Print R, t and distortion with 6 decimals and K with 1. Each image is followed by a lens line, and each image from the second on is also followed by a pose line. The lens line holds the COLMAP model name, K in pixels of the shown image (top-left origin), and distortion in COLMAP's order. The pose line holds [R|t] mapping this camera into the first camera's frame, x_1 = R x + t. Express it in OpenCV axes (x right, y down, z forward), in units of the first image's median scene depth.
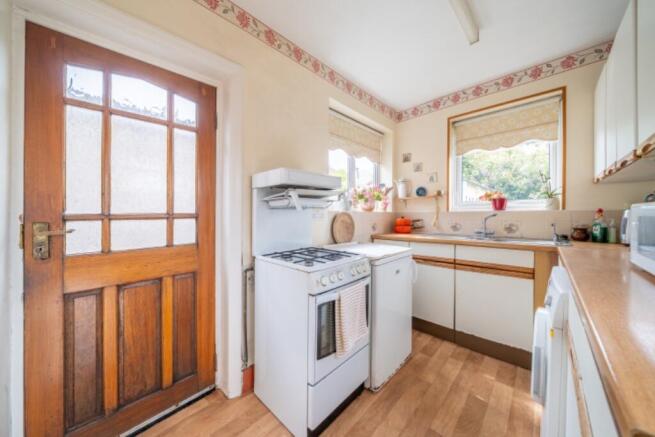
lens RADIAL K [[225.0, 0, 327.3], [0, 225.0, 217.8], [0, 0, 1]] dist [-0.005236, -0.000348]
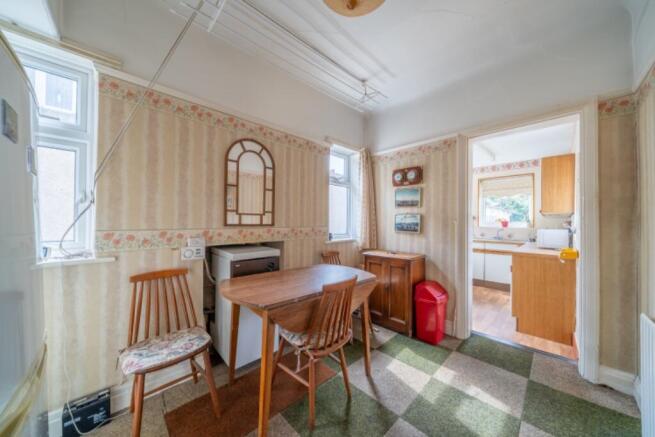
lens RADIAL K [[225.0, 0, 327.5], [0, 225.0, 218.5], [0, 0, 1]] dist [-0.005236, -0.000348]
pose [[0.998524, 0.001230, -0.054297, -0.827911], [-0.002156, 0.999853, -0.017000, -0.077551], [0.054268, 0.017092, 0.998380, -1.261135]]
